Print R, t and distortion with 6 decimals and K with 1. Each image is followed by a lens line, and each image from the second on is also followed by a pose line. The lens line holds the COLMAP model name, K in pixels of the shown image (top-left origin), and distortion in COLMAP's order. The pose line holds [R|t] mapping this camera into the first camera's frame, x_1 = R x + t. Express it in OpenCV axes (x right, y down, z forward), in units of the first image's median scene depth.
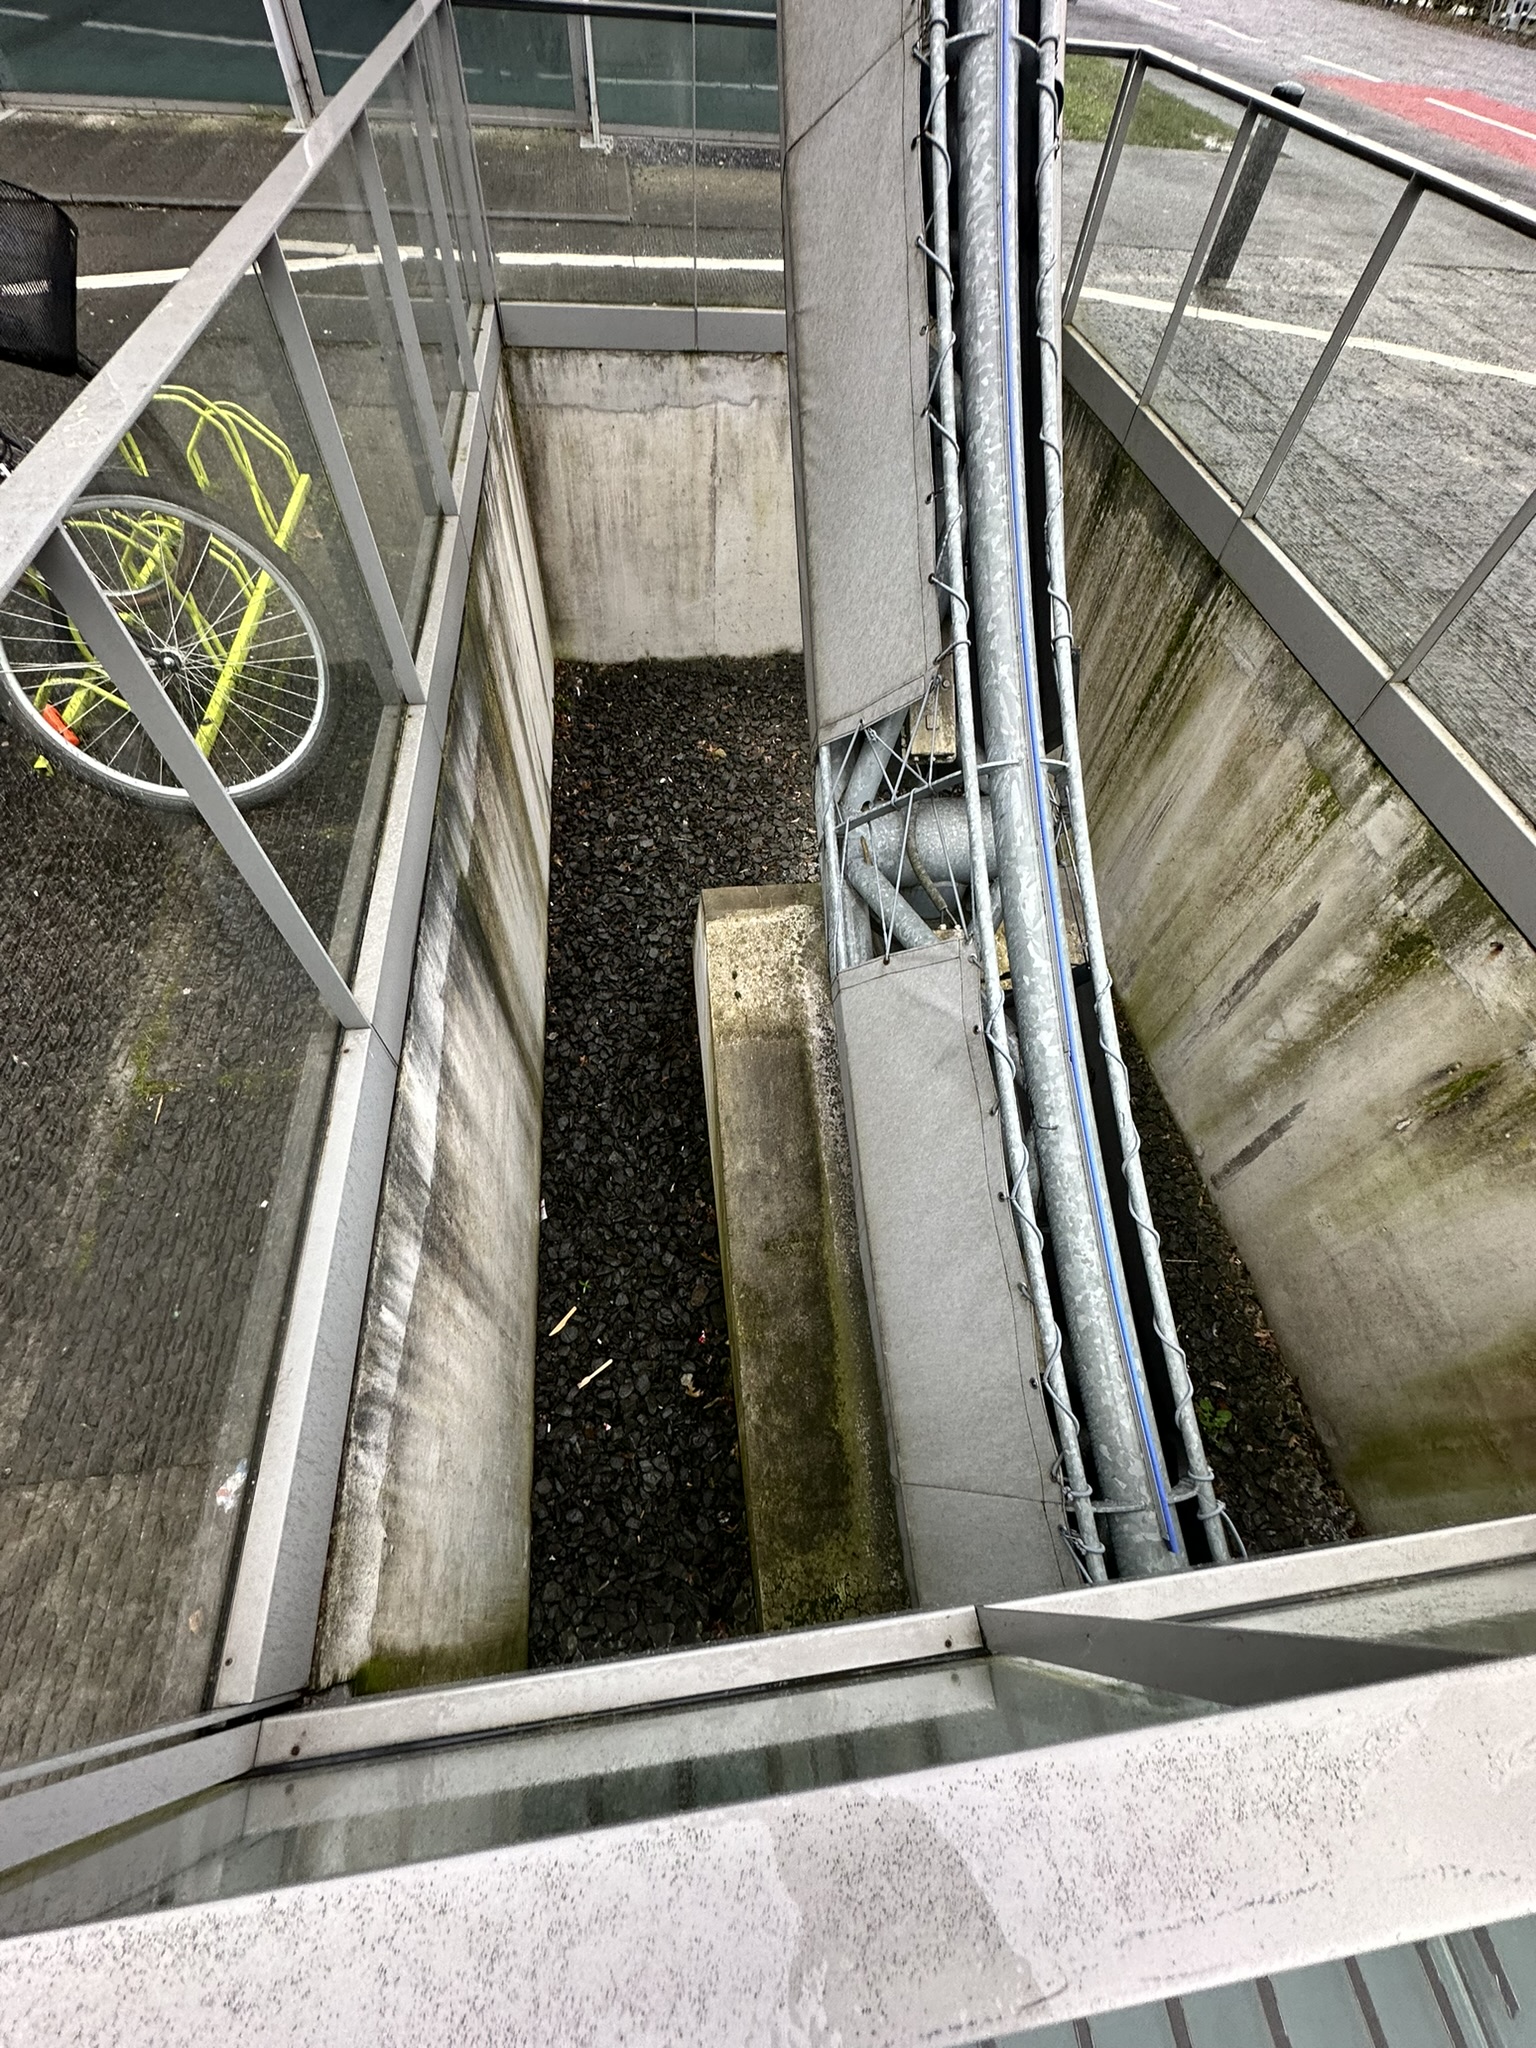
lens RADIAL K [[813.9, 0, 768.2], [0, 813.9, 1023.9], [0, 0, 1]] dist [-0.000171, -0.000106]
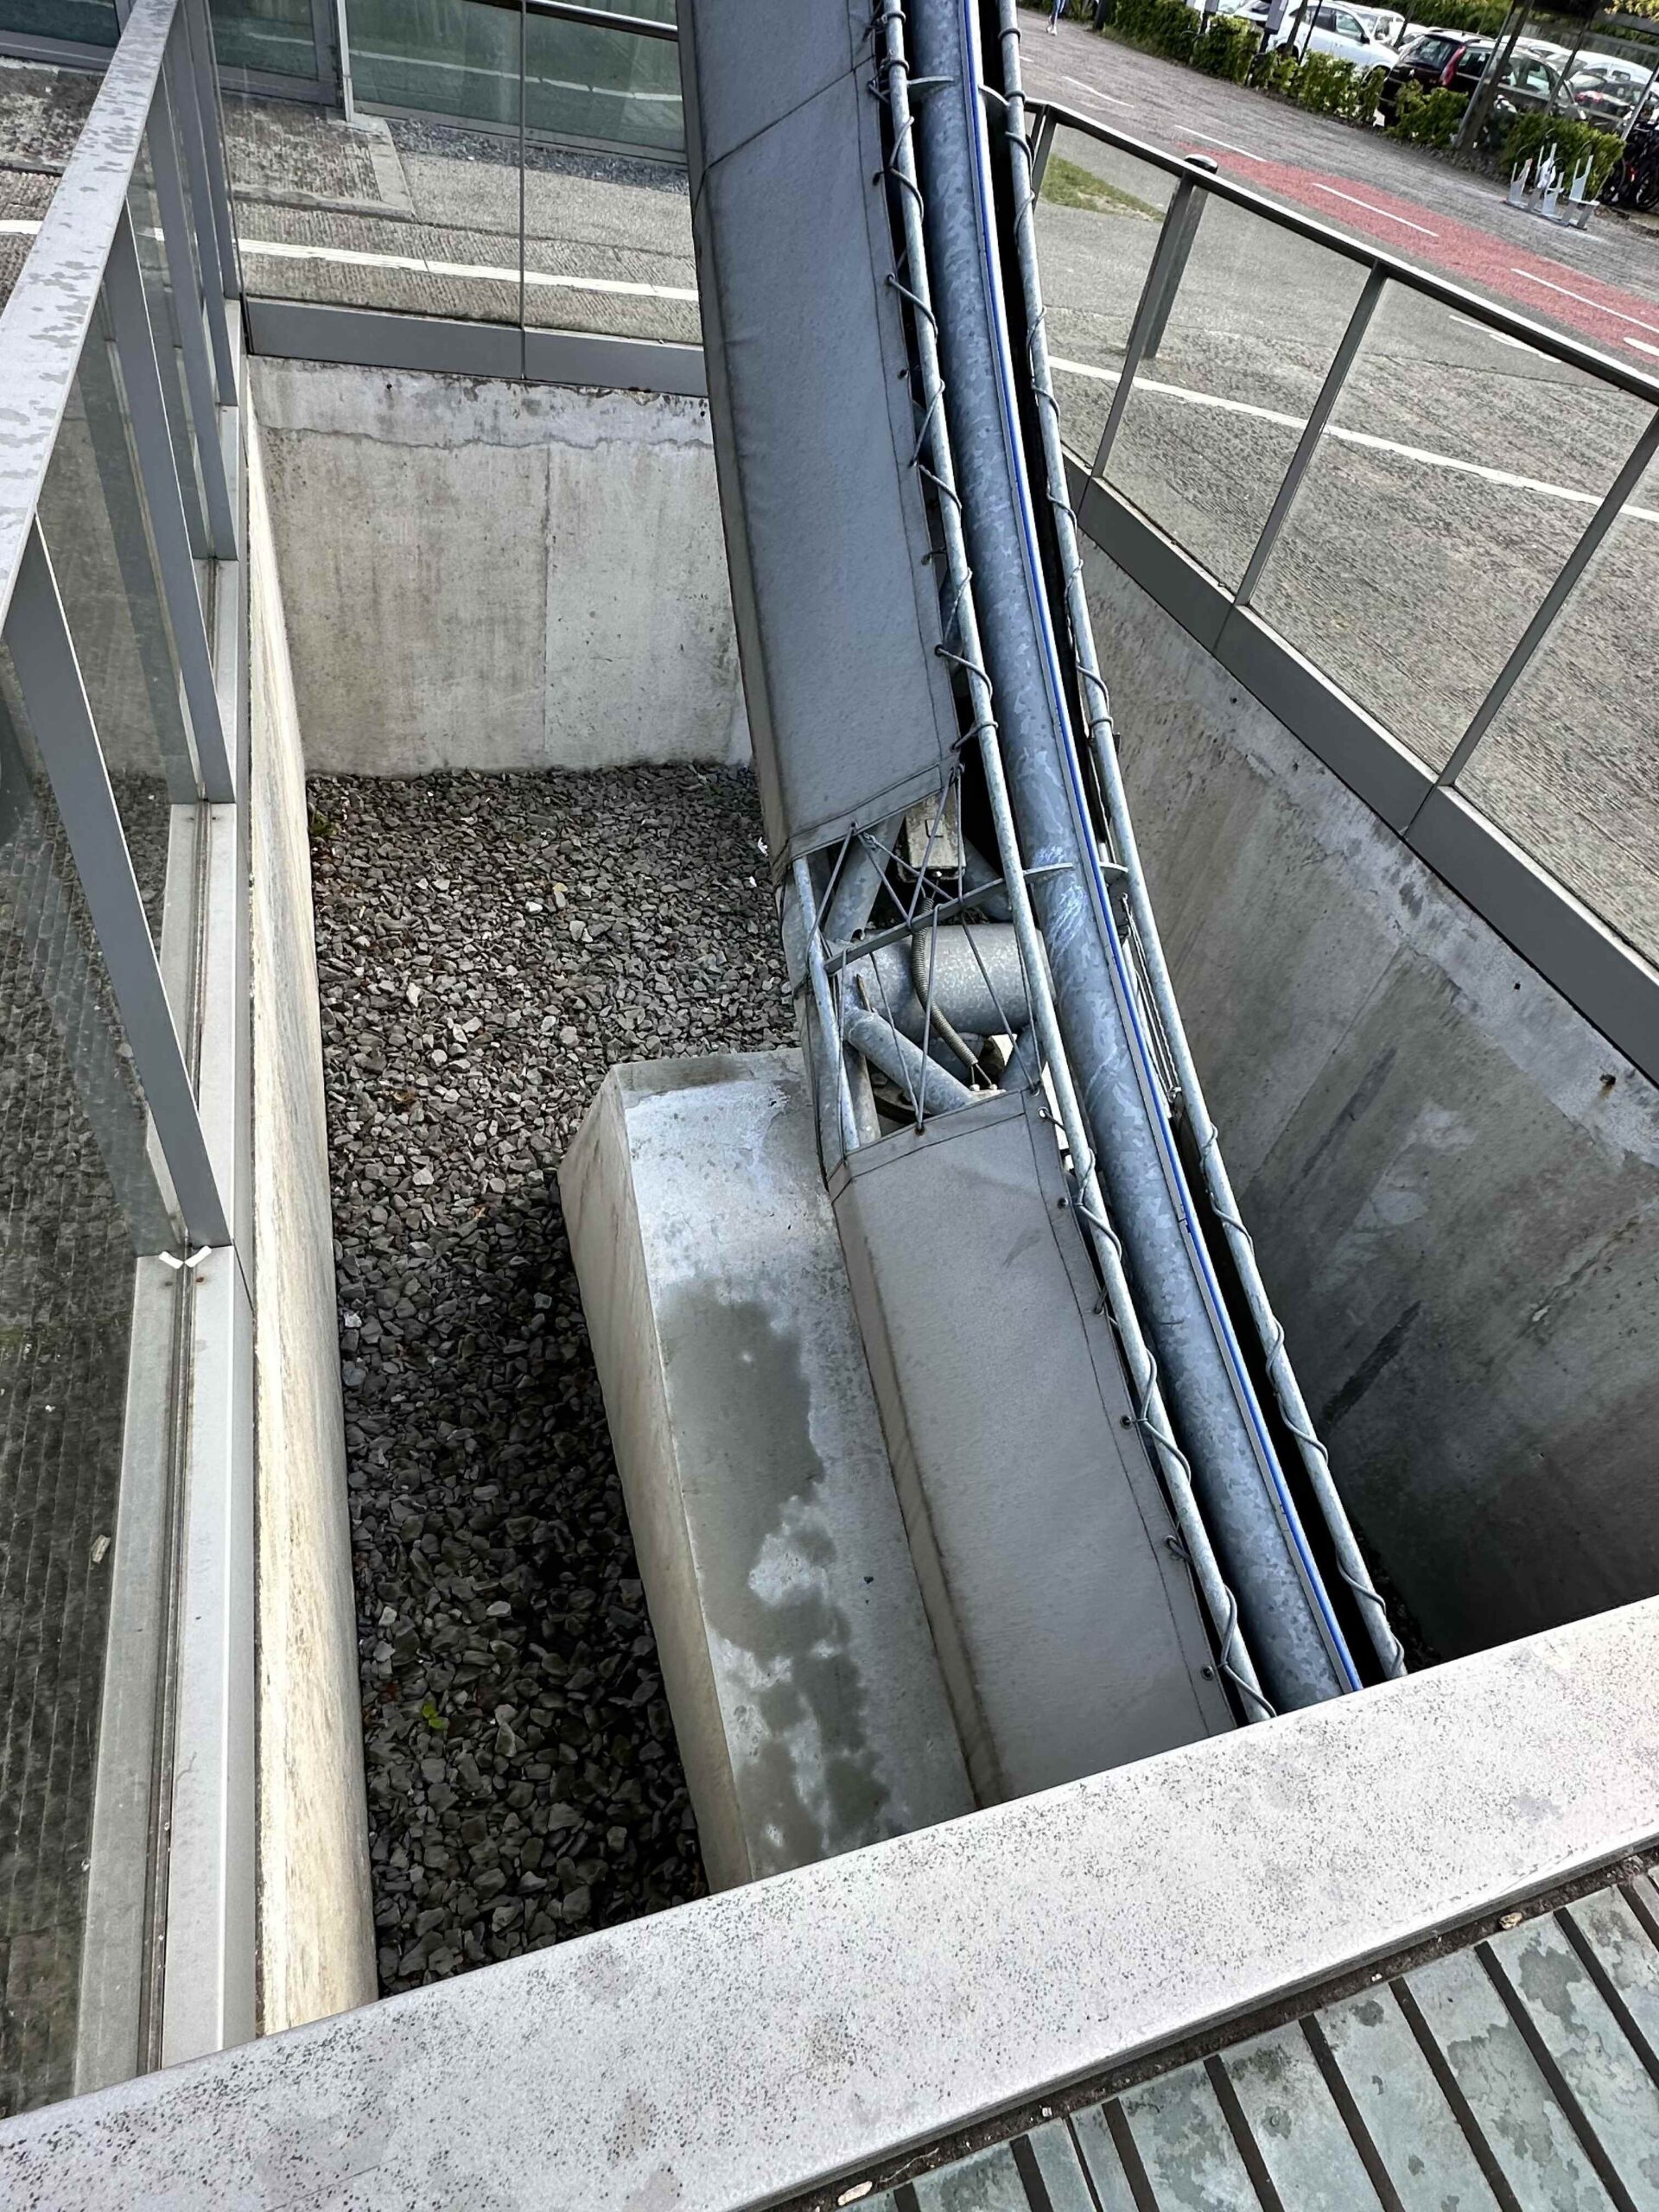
lens RADIAL K [[1226.7, 0, 829.2], [0, 1226.7, 1106.0], [0, 0, 1]] dist [0.001876, -0.000218]
pose [[0.977455, -0.049661, 0.205221, -0.144037], [0.083257, 0.983848, -0.158467, 0.062911], [-0.194036, 0.171980, 0.965802, -0.056757]]
